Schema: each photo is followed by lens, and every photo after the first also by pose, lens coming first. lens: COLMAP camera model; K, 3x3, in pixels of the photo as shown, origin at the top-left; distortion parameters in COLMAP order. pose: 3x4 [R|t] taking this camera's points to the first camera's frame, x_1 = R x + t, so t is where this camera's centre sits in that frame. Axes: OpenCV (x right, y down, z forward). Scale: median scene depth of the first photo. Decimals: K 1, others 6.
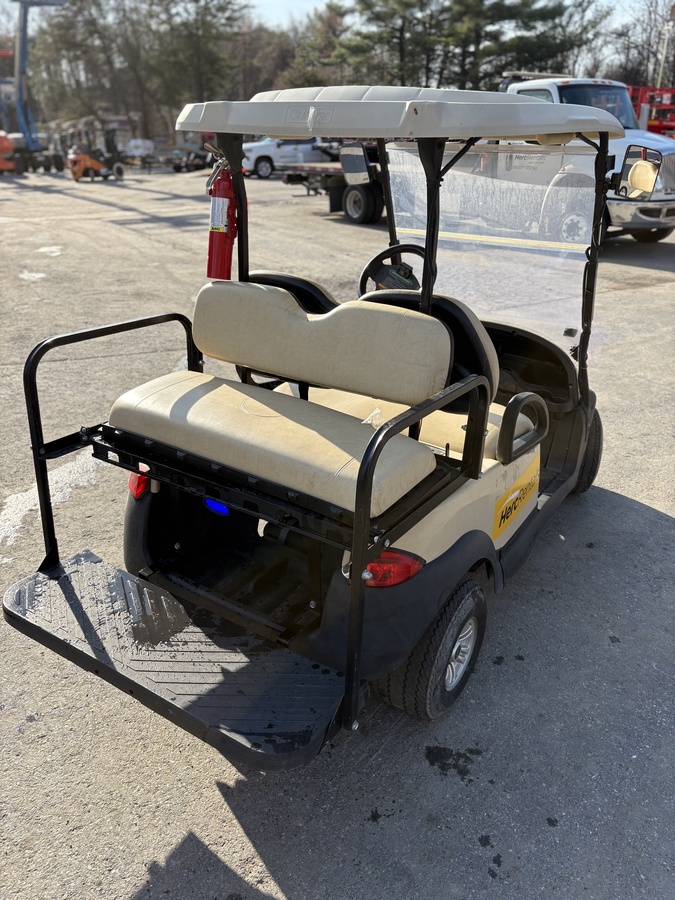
lens RADIAL K [[680.4, 0, 341.6], [0, 680.4, 449.1], [0, 0, 1]] dist [0.028460, -0.011799]
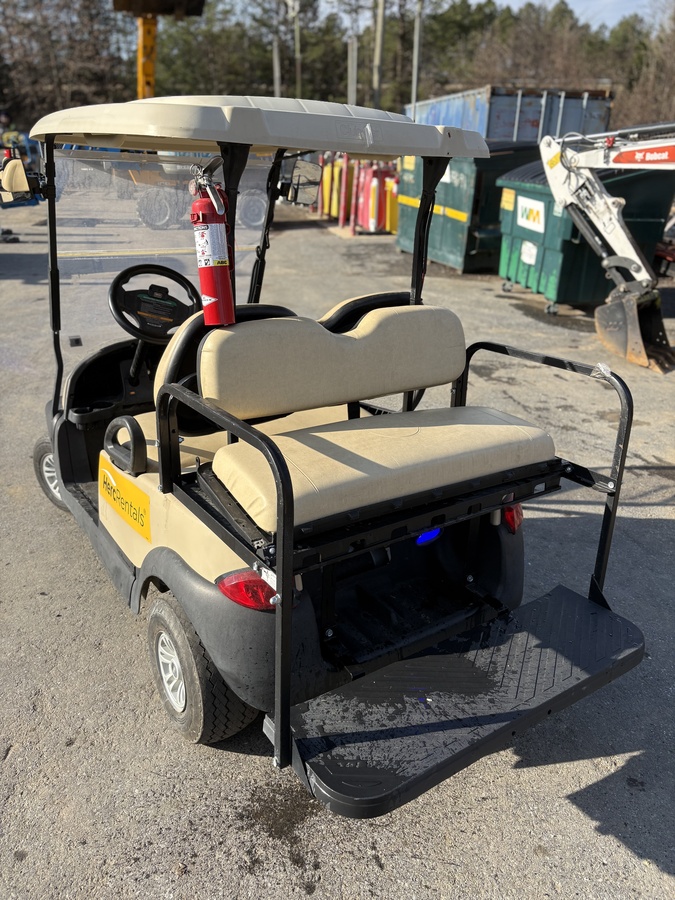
lens RADIAL K [[680.4, 0, 336.2], [0, 680.4, 451.5], [0, 0, 1]] dist [0.028460, -0.011799]
pose [[0.396466, -0.359887, 0.844568, -1.002077], [0.358610, 0.907580, 0.218395, -0.280807], [-0.845112, 0.216284, 0.488884, 0.610579]]
